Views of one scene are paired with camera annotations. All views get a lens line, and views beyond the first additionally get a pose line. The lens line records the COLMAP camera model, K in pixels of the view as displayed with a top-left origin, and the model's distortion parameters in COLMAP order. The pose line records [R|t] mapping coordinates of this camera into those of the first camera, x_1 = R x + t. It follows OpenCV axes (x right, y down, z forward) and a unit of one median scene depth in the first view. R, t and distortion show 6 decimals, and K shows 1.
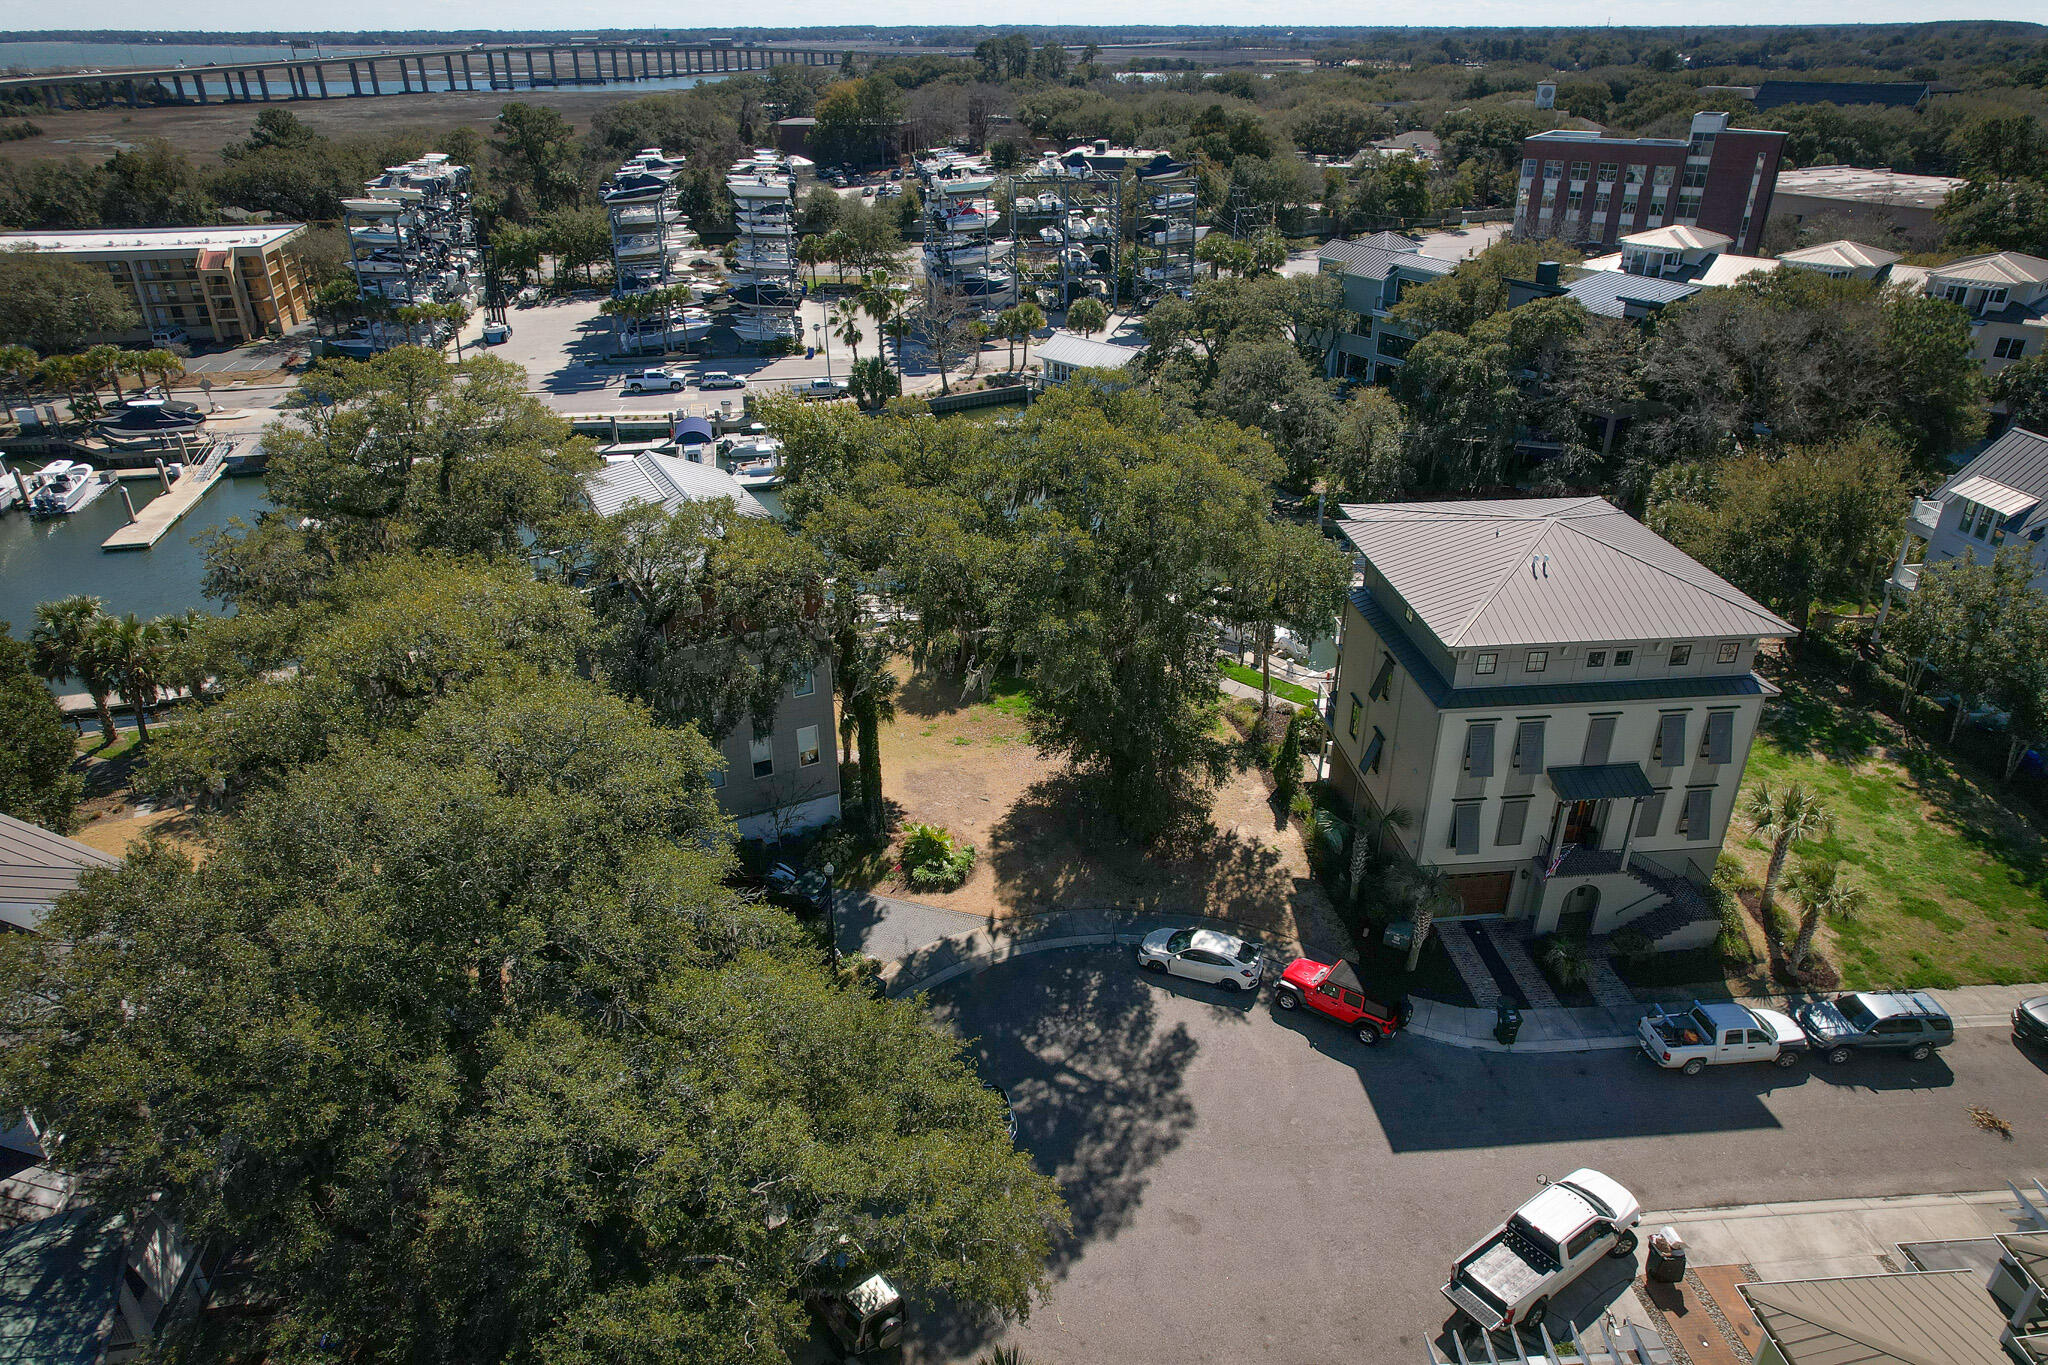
lens RADIAL K [[1313.8, 0, 1015.6], [0, 1313.8, 682.7], [0, 0, 1]] dist [-0.083389, 0.080302]
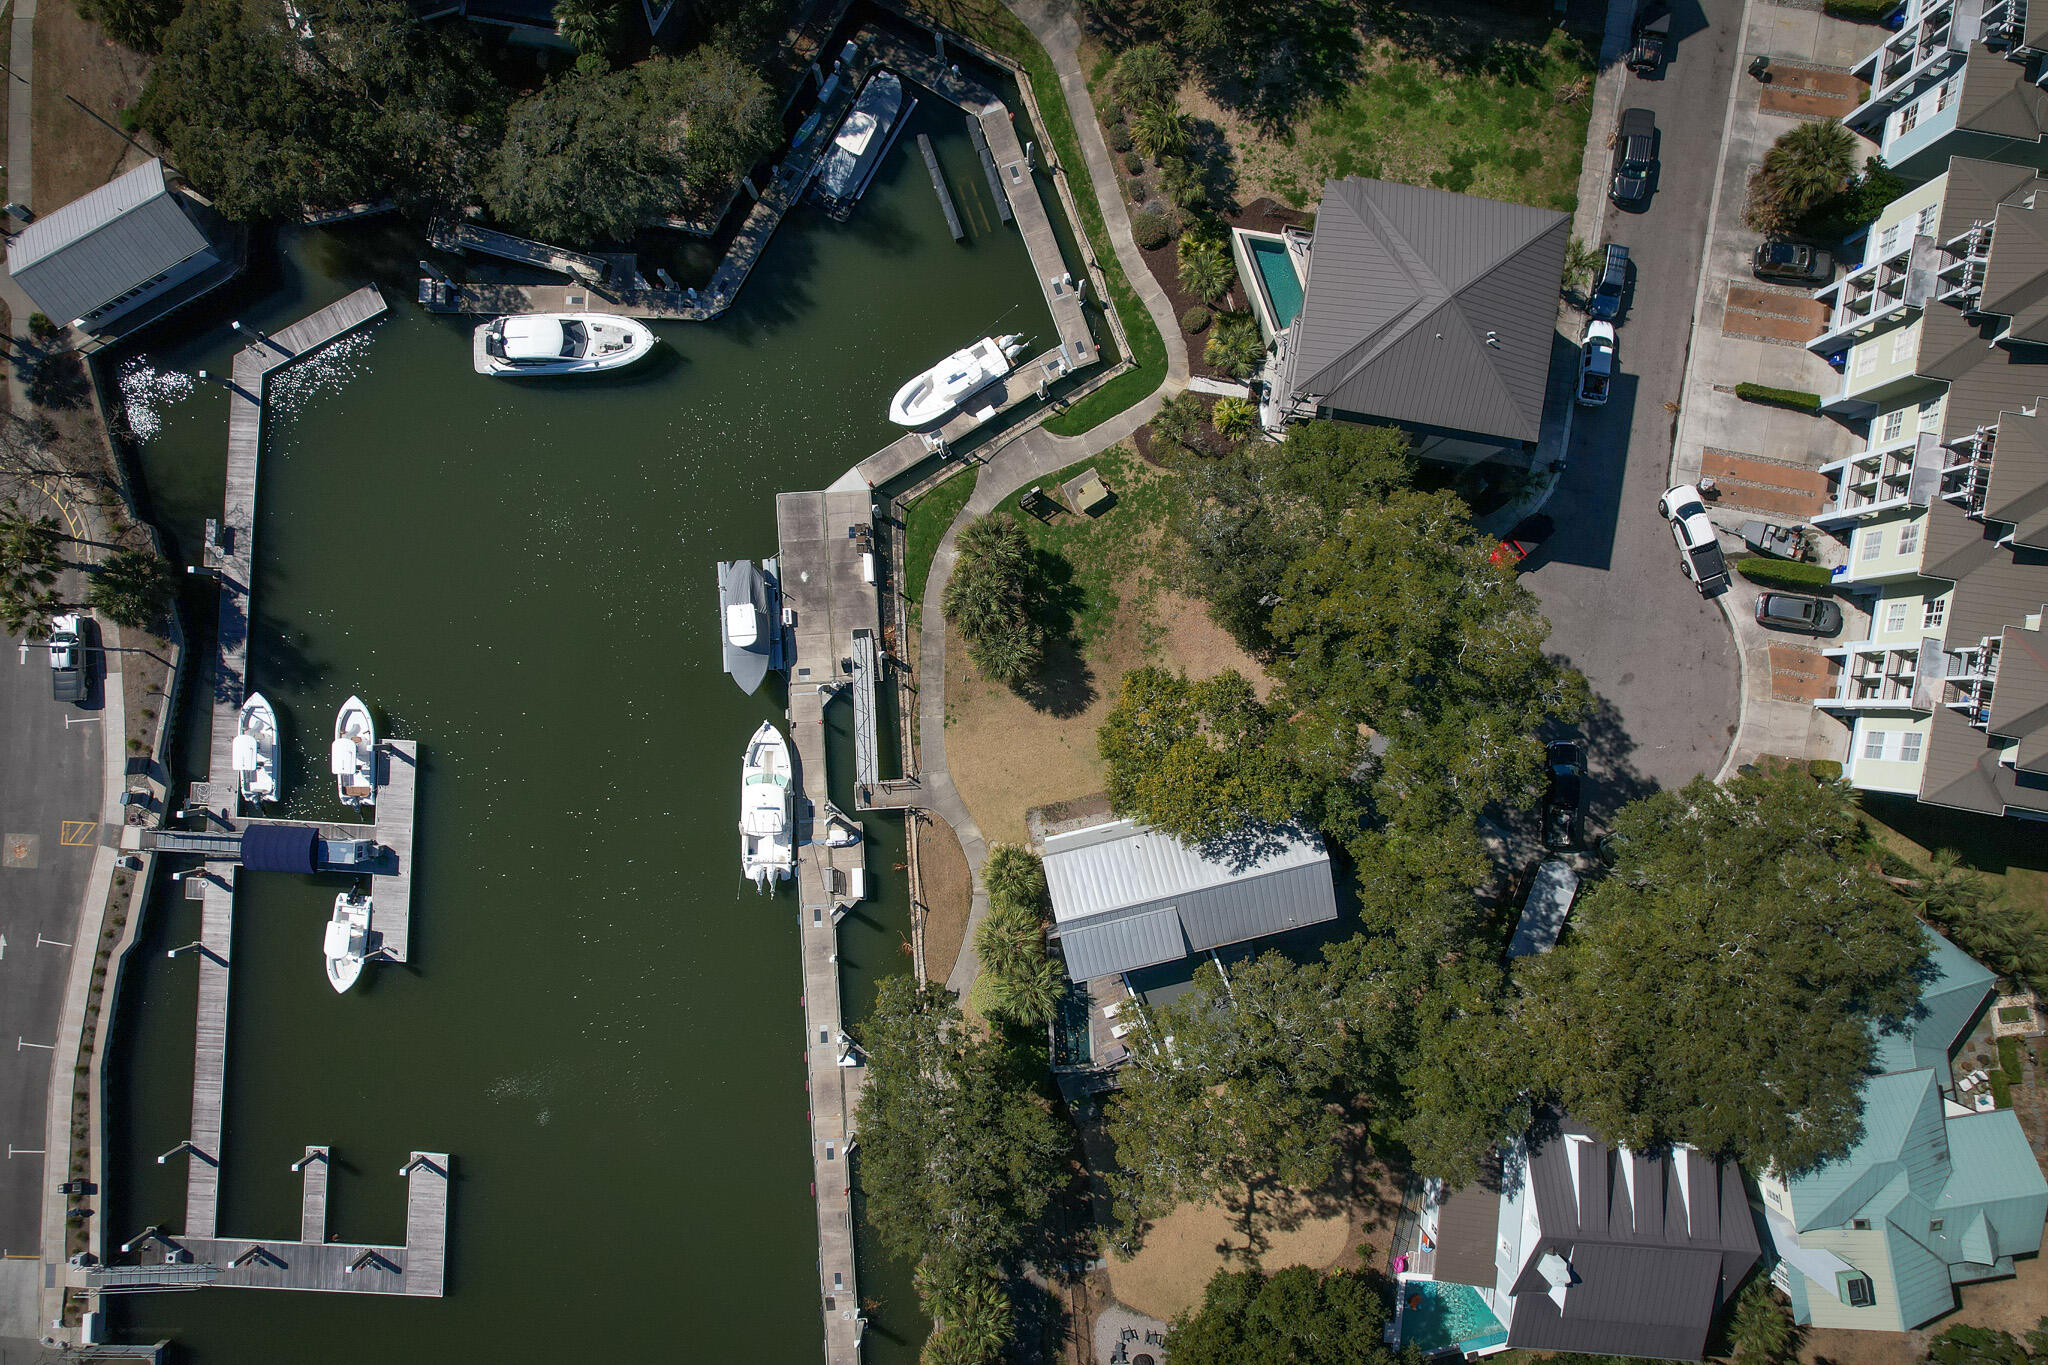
lens RADIAL K [[1313.8, 0, 1015.6], [0, 1313.8, 682.7], [0, 0, 1]] dist [-0.083389, 0.080302]
pose [[0.247181, -0.968908, 0.010885, -0.044324], [0.443176, 0.123035, 0.887951, -0.583583], [-0.861682, -0.214661, 0.459809, 0.257361]]
